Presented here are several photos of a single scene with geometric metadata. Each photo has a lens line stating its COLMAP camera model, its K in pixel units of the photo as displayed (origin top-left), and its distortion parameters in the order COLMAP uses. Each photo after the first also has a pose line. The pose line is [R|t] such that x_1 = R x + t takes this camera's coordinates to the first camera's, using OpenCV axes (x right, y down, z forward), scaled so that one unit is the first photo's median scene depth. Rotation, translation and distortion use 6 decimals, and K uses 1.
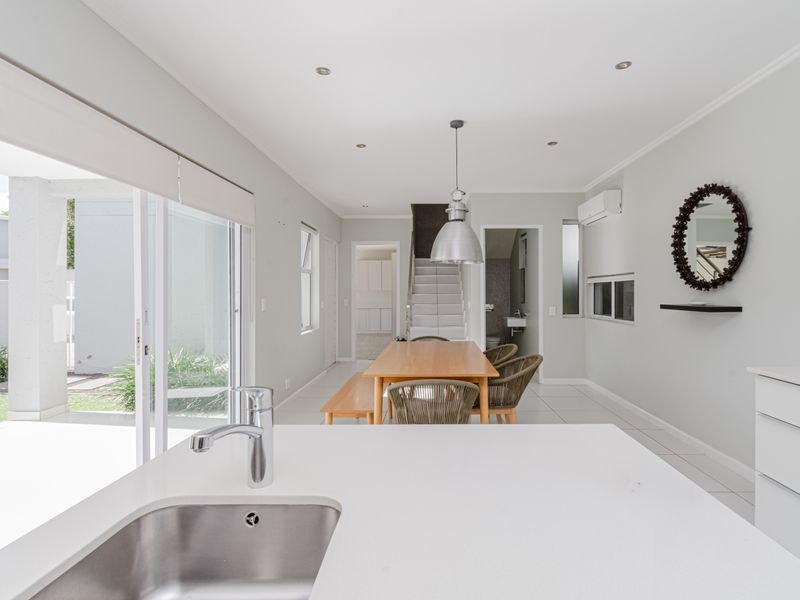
lens RADIAL K [[416.0, 0, 414.9], [0, 416.0, 309.2], [0, 0, 1]] dist [0.001672, 0.001014]
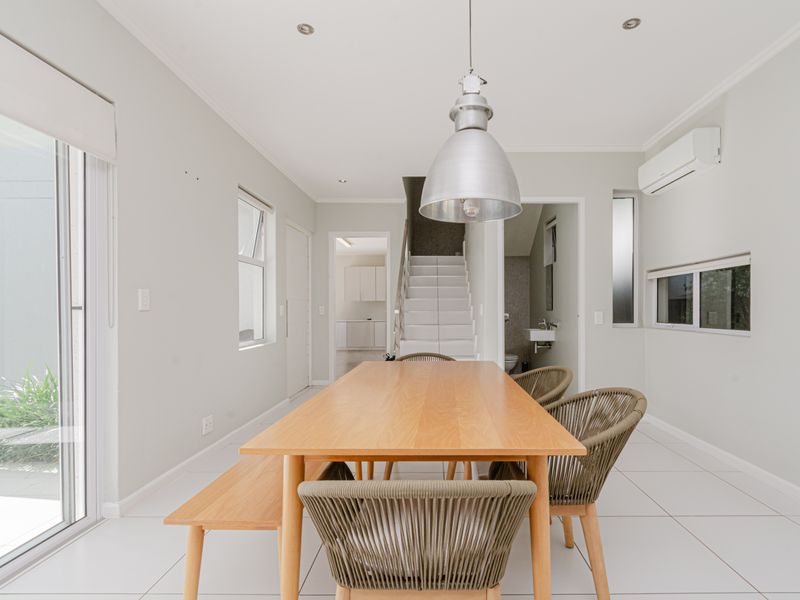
lens RADIAL K [[416.0, 0, 414.9], [0, 416.0, 309.2], [0, 0, 1]] dist [0.001672, 0.001014]
pose [[0.999975, 0.001924, -0.006746, 0.020042], [-0.002199, 0.999159, -0.040949, 0.018383], [0.006661, 0.040963, 0.999138, 0.279190]]
